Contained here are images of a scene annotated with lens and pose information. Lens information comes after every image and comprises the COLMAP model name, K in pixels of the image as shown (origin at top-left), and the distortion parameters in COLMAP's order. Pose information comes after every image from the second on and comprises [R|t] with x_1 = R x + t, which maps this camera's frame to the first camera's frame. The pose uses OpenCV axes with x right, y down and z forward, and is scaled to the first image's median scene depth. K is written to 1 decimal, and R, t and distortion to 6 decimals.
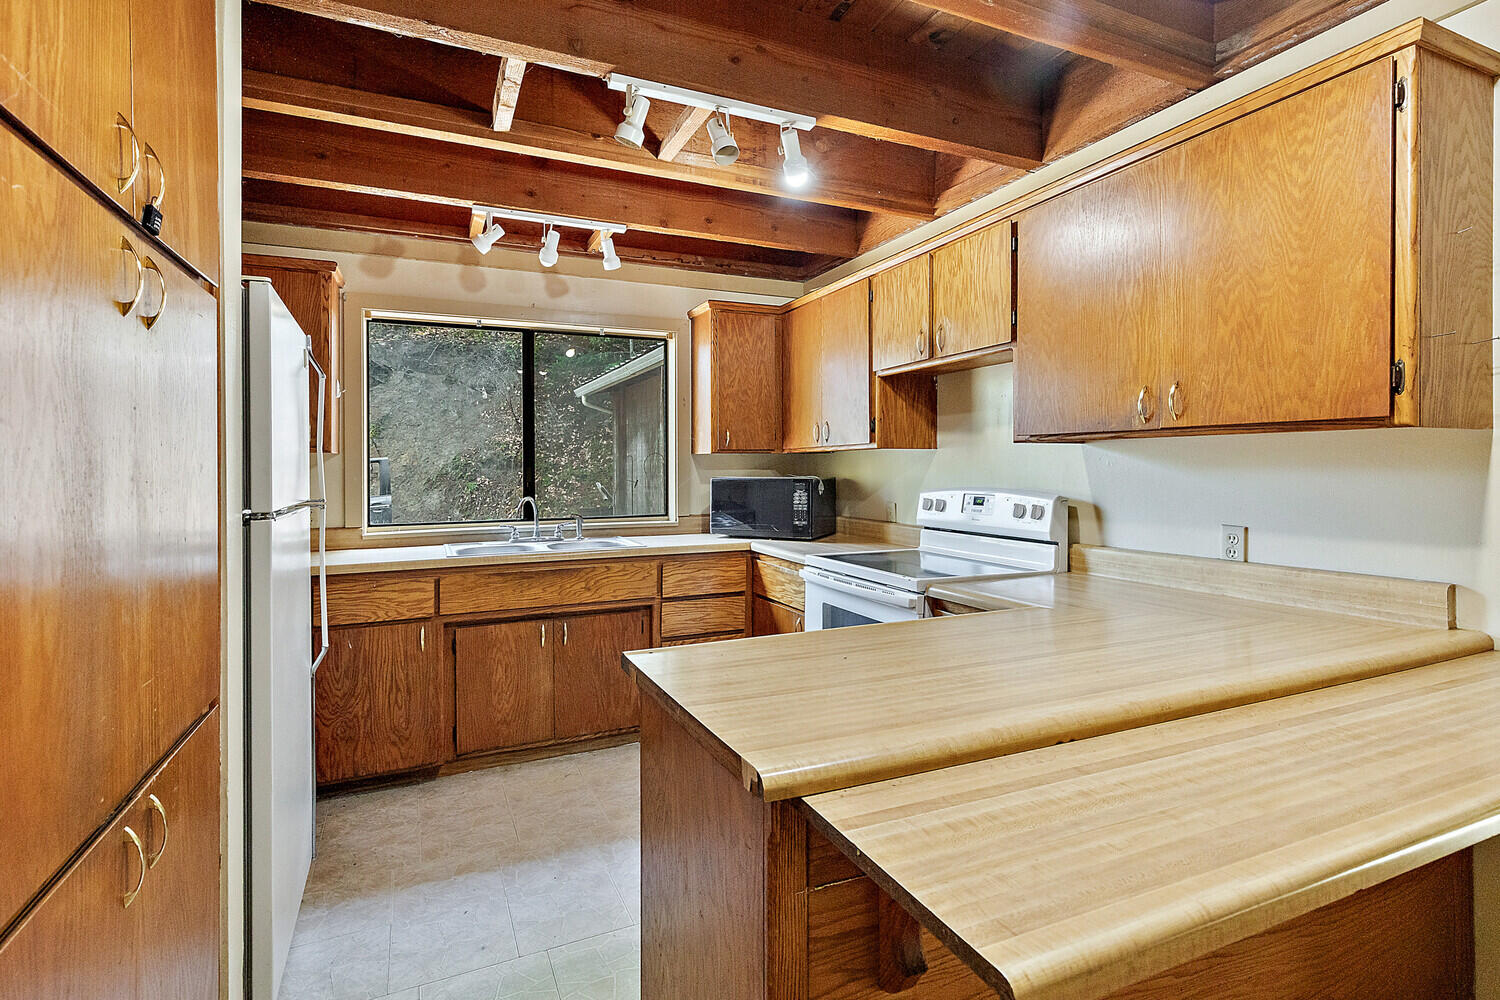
lens RADIAL K [[735.1, 0, 753.1], [0, 735.1, 468.9], [0, 0, 1]] dist [0.002756, -0.000020]
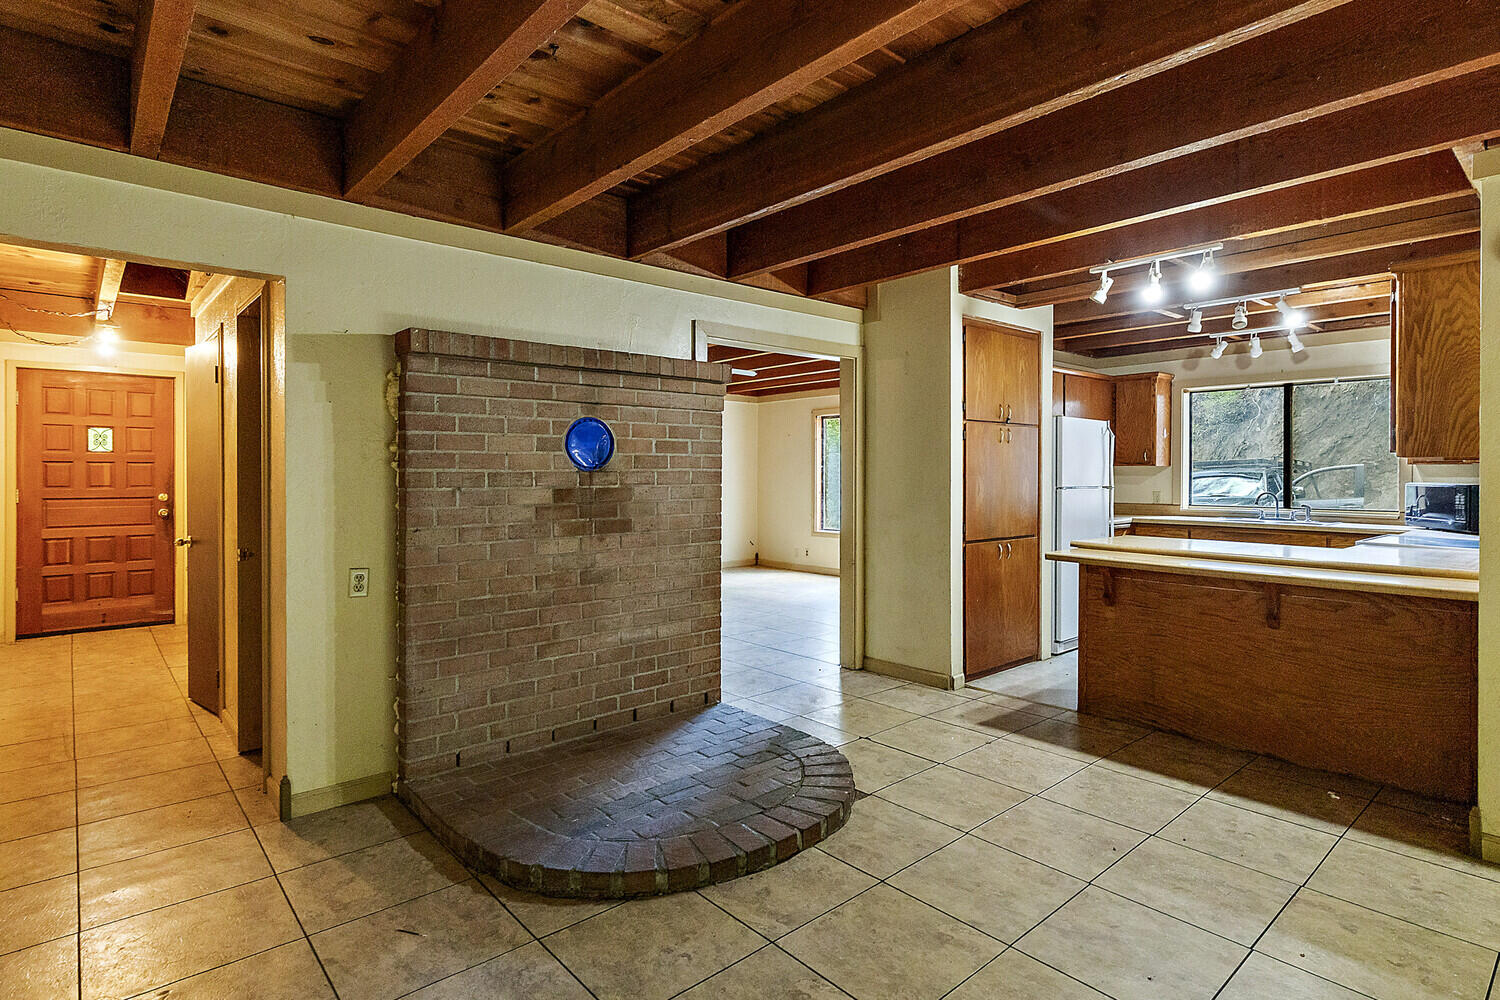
lens RADIAL K [[780.0, 0, 754.7], [0, 780.0, 472.0], [0, 0, 1]] dist [-0.029432, 0.000069]
pose [[0.292624, 0.000765, -0.956227, 3.402424], [-0.005033, 0.999987, -0.000740, 0.007030], [0.956214, 0.005030, 0.292624, -2.034432]]
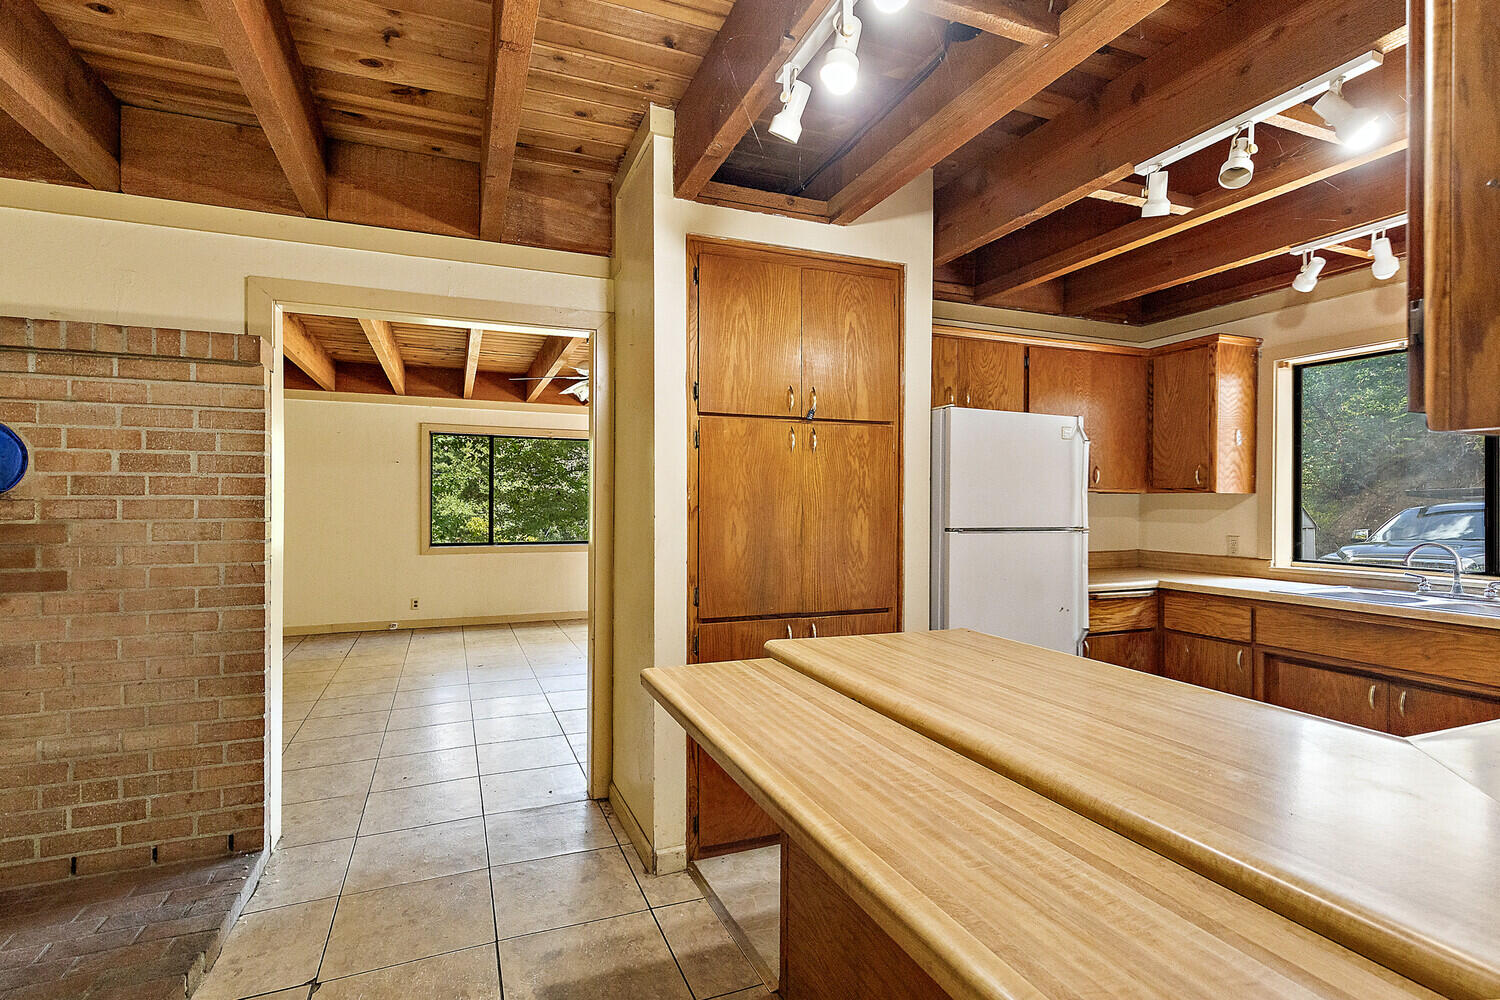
lens RADIAL K [[710.2, 0, 750.0], [0, 710.2, 500.0], [0, 0, 1]] dist [-0.002663, -0.000251]
pose [[-0.028299, 0.003630, -0.999593, 1.799613], [-0.009060, 0.999951, 0.003888, -0.022859], [0.999558, 0.009167, -0.028265, 0.824004]]
